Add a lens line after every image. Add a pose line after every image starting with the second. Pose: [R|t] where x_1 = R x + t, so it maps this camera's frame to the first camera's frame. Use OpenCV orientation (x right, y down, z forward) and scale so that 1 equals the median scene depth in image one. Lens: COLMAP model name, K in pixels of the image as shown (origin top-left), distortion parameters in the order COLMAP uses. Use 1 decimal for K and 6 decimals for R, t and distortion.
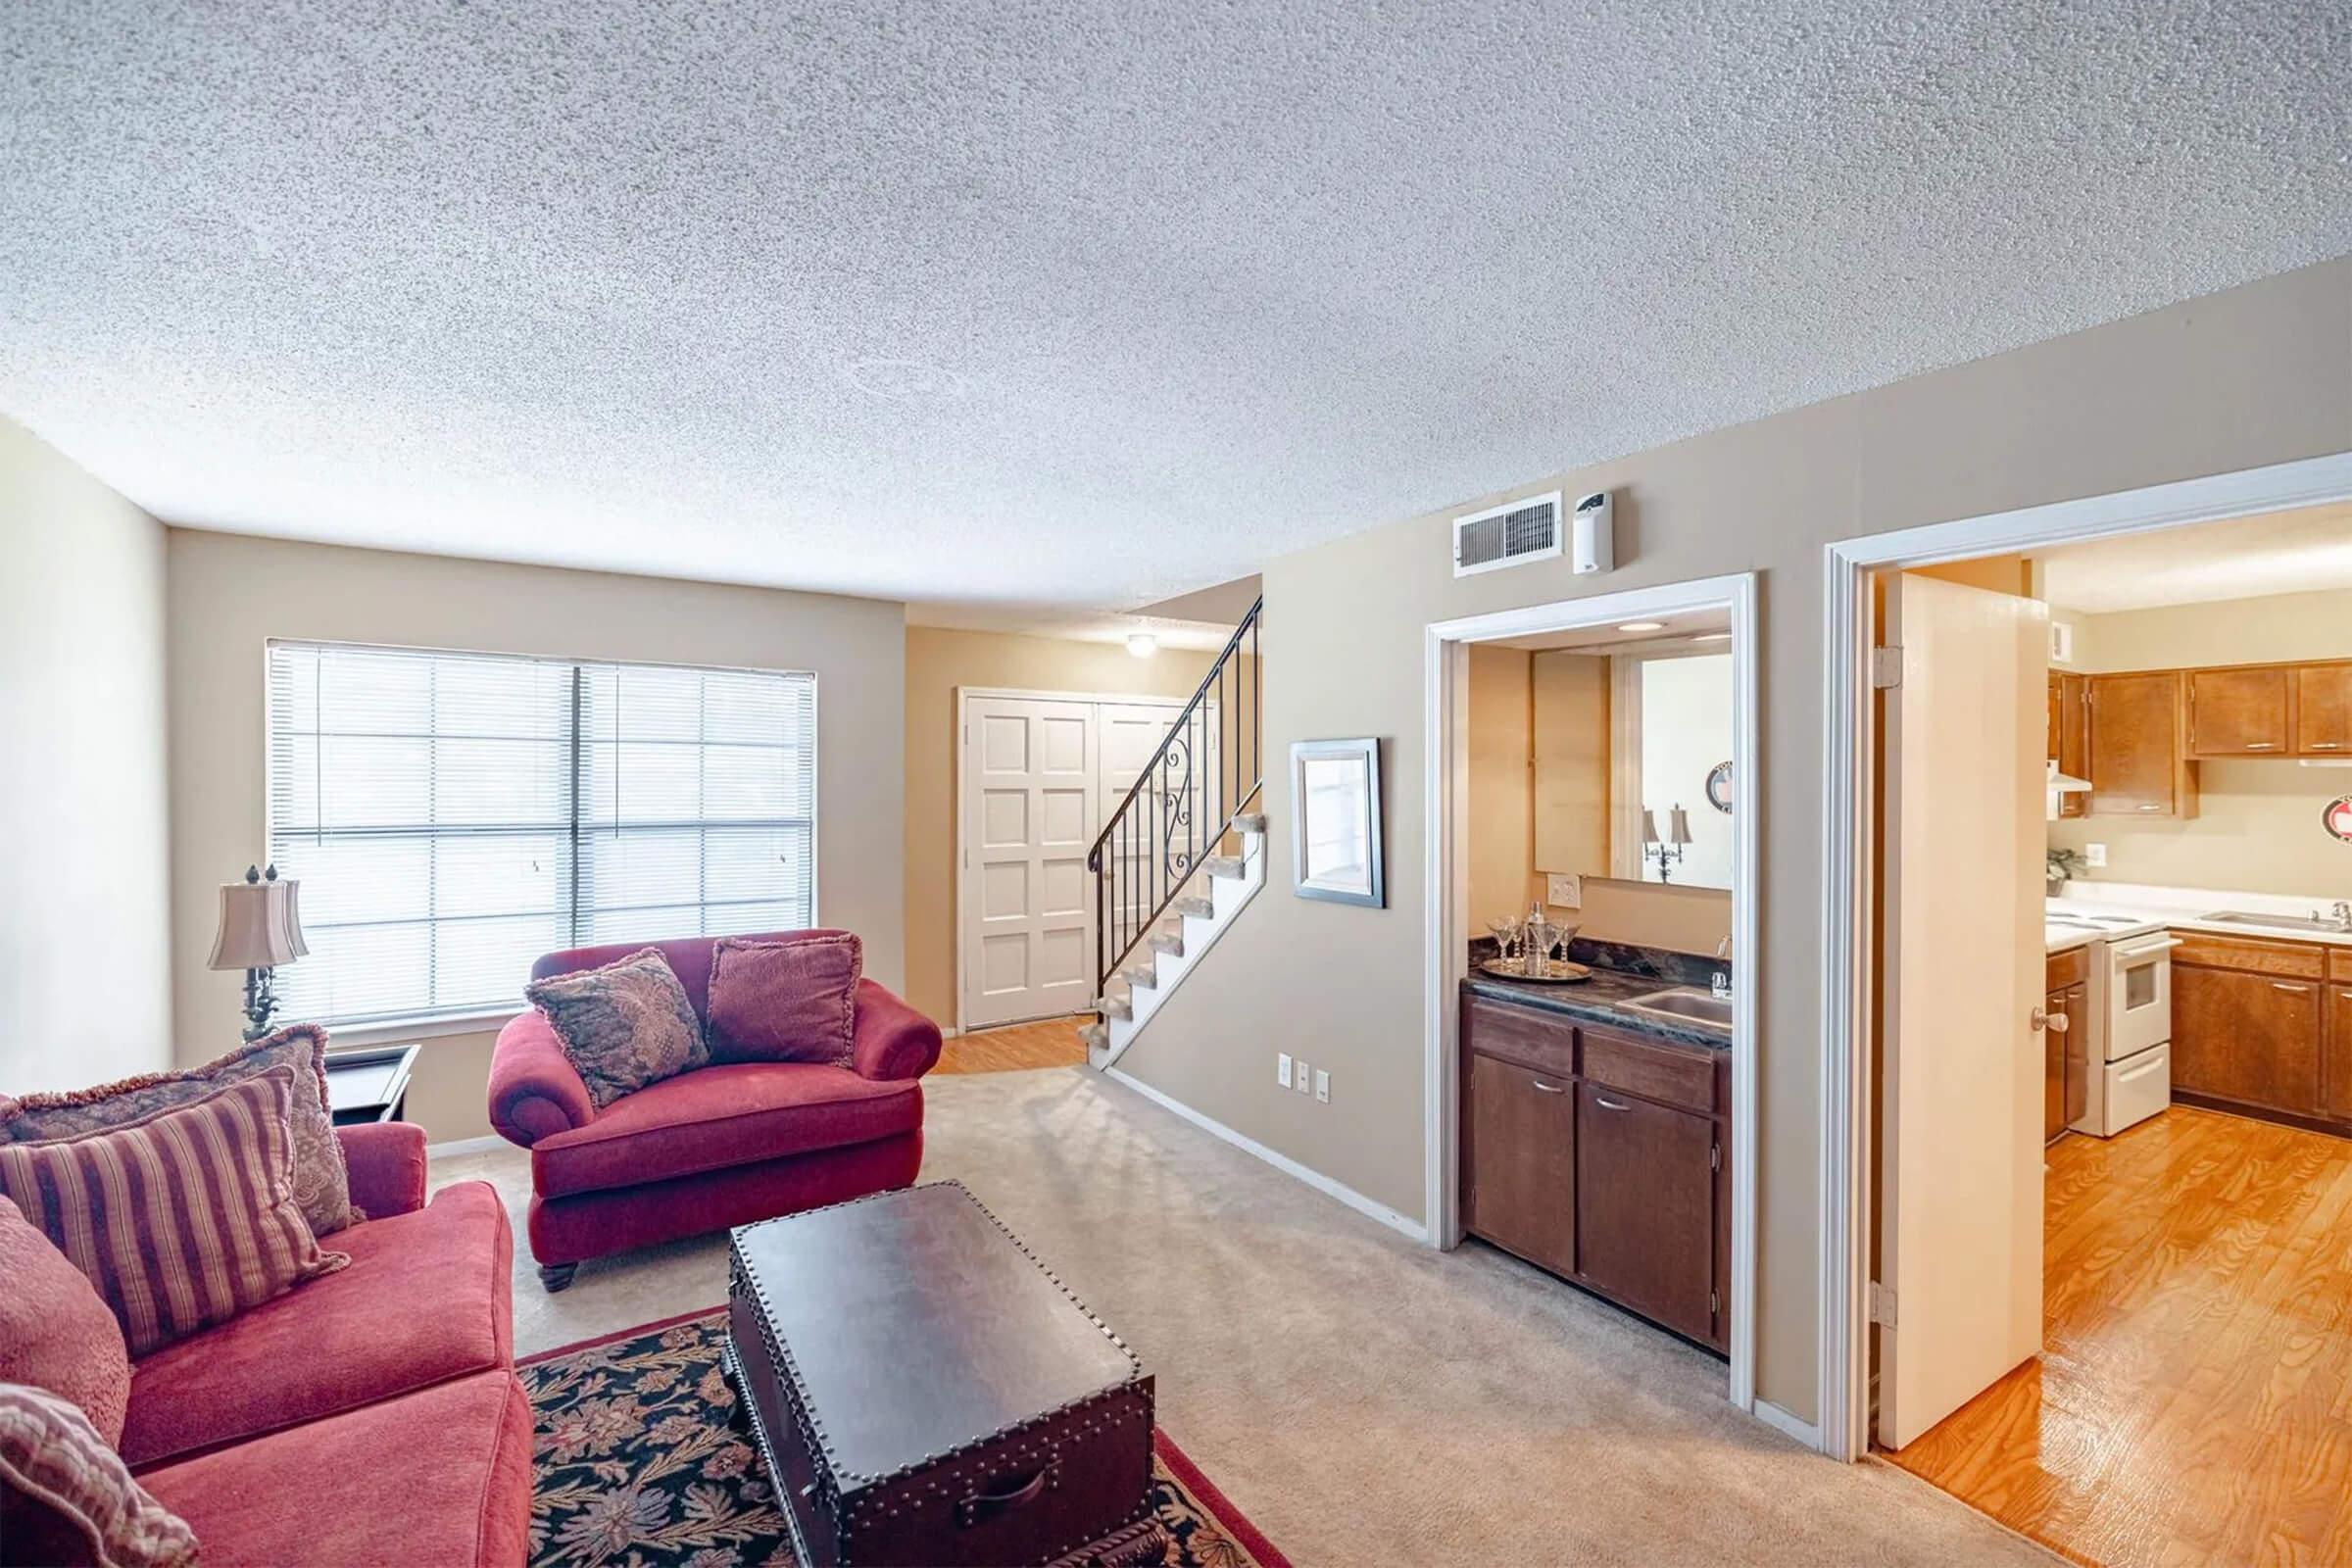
lens RADIAL K [[978.3, 0, 1156.1], [0, 978.3, 777.3], [0, 0, 1]] dist [-0.000520, -0.000655]
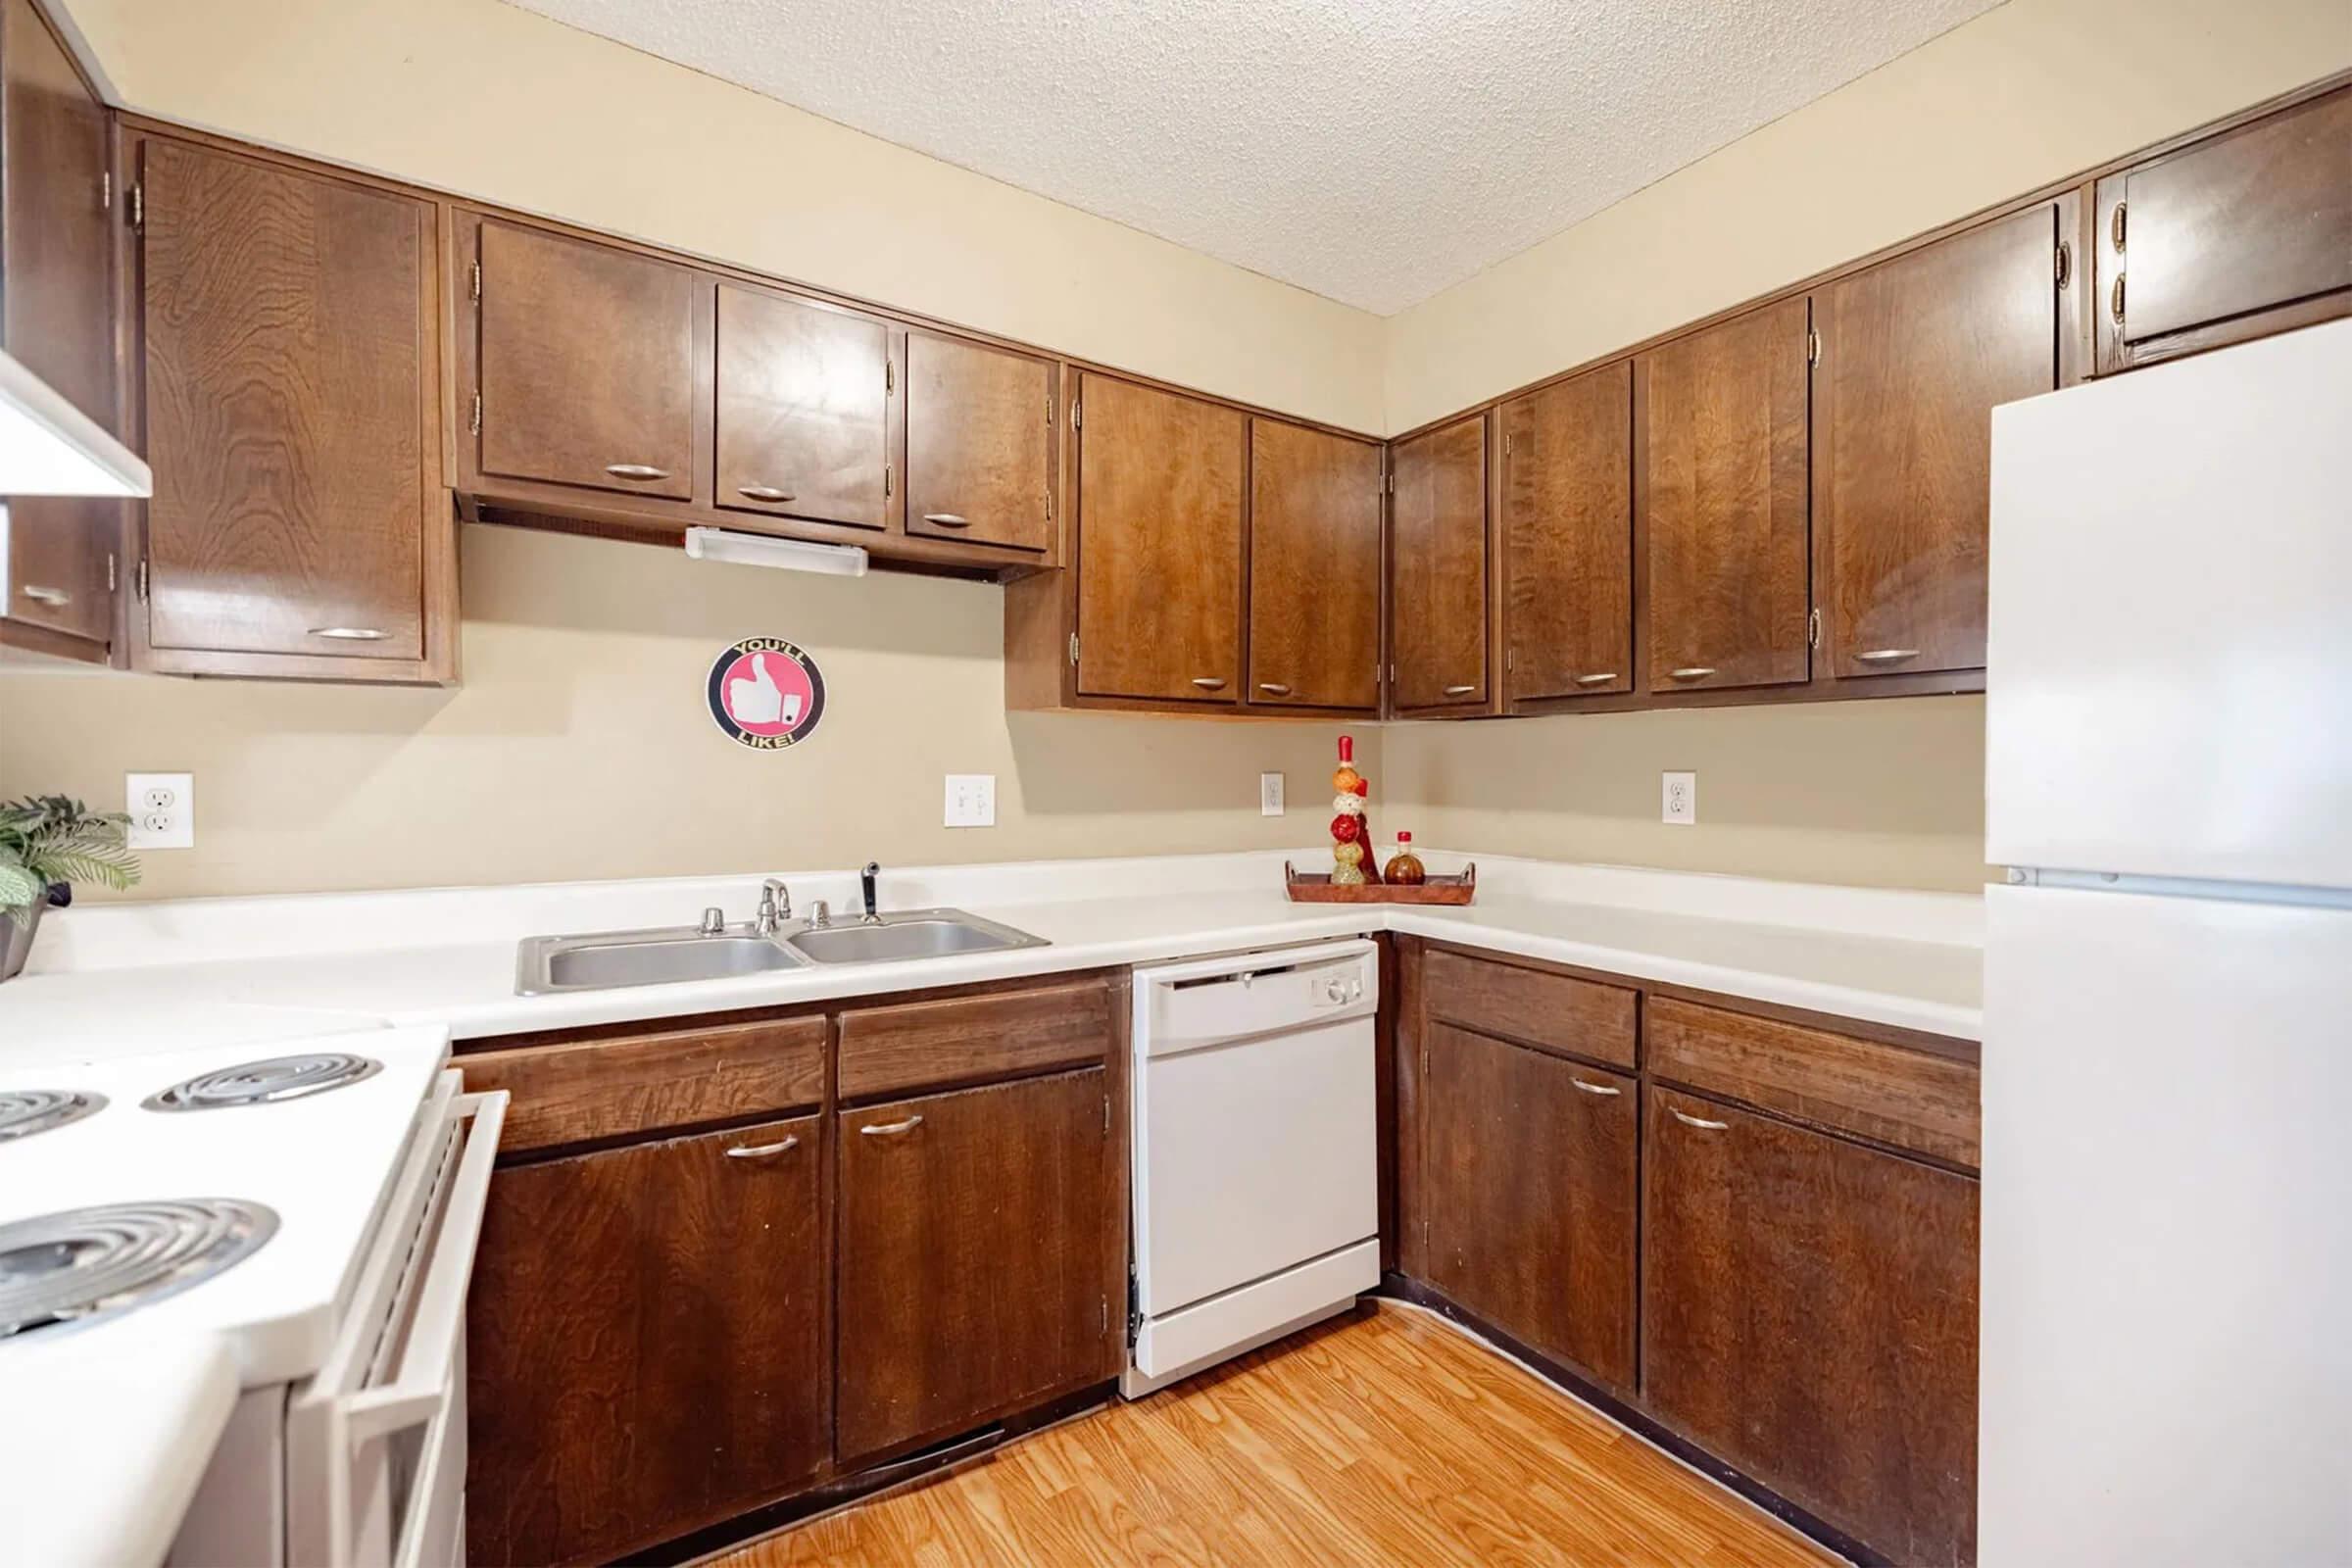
lens RADIAL K [[978.3, 0, 1156.1], [0, 978.3, 777.3], [0, 0, 1]] dist [-0.000520, -0.000655]
pose [[-0.007682, -0.008113, 0.999938, 0.773414], [0.001967, 0.999965, 0.008128, 0.078265], [-0.999969, 0.002029, -0.007666, 0.816290]]
